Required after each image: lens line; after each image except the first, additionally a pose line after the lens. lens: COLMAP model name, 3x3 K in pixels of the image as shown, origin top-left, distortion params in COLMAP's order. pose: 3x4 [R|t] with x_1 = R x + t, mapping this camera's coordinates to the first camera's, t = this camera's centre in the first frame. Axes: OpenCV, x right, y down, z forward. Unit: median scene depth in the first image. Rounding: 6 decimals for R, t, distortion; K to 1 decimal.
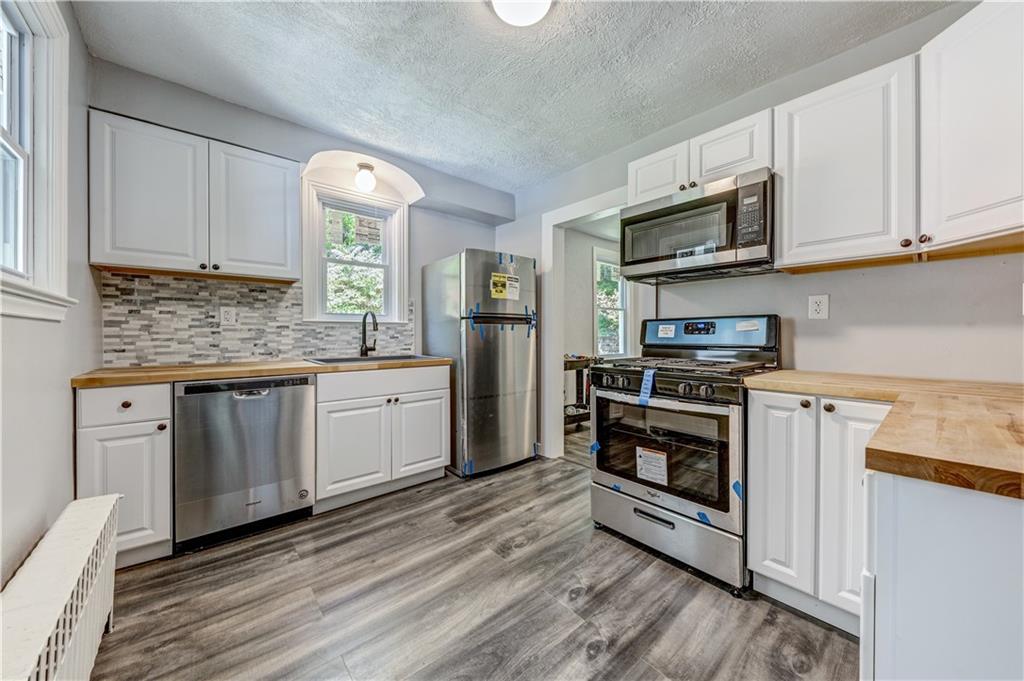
lens RADIAL K [[364.6, 0, 513.8], [0, 364.6, 336.7], [0, 0, 1]] dist [0.006779, -0.002525]
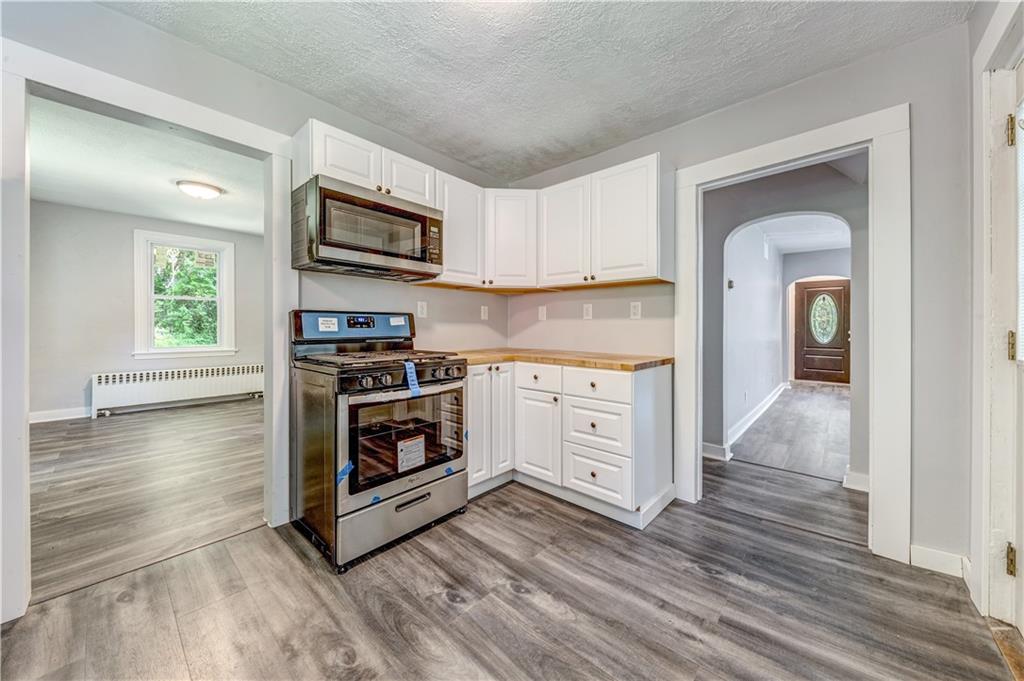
lens RADIAL K [[364.6, 0, 514.7], [0, 364.6, 325.3], [0, 0, 1]] dist [0.006779, -0.002525]
pose [[-0.134114, 0.004211, 0.990957, -0.620680], [0.001714, 0.999990, -0.004017, -0.009444], [-0.990964, 0.001160, -0.134120, 0.744094]]
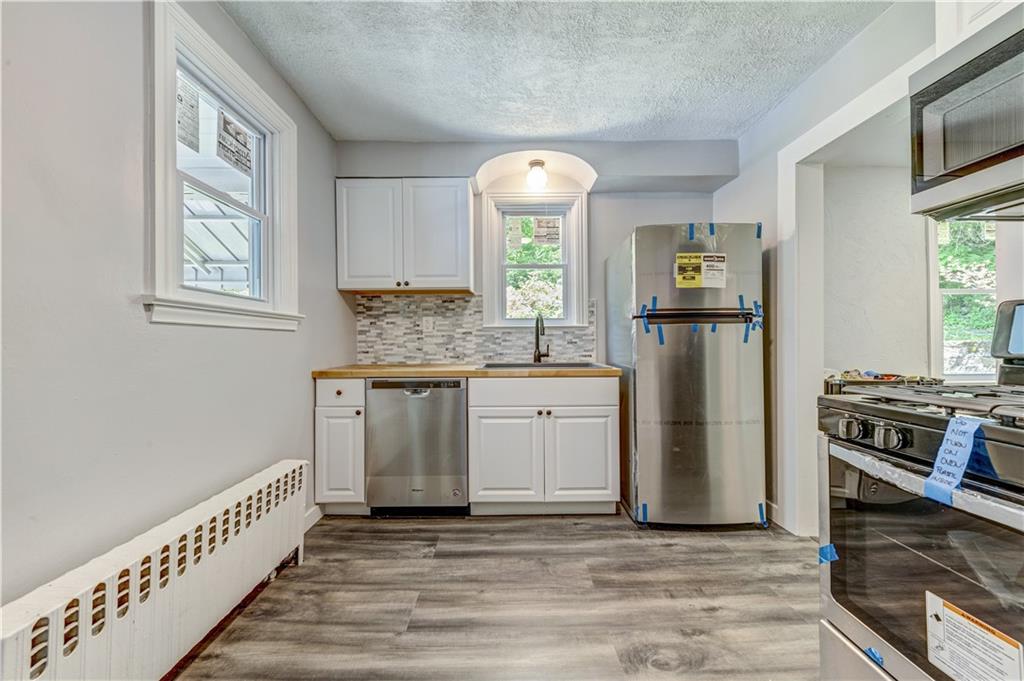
lens RADIAL K [[364.6, 0, 514.7], [0, 364.6, 341.2], [0, 0, 1]] dist [0.006779, -0.002525]
pose [[0.760551, -0.004331, -0.649264, 0.224398], [0.000507, 0.999981, -0.006076, 0.006018], [0.649278, 0.004292, 0.760539, 0.318449]]
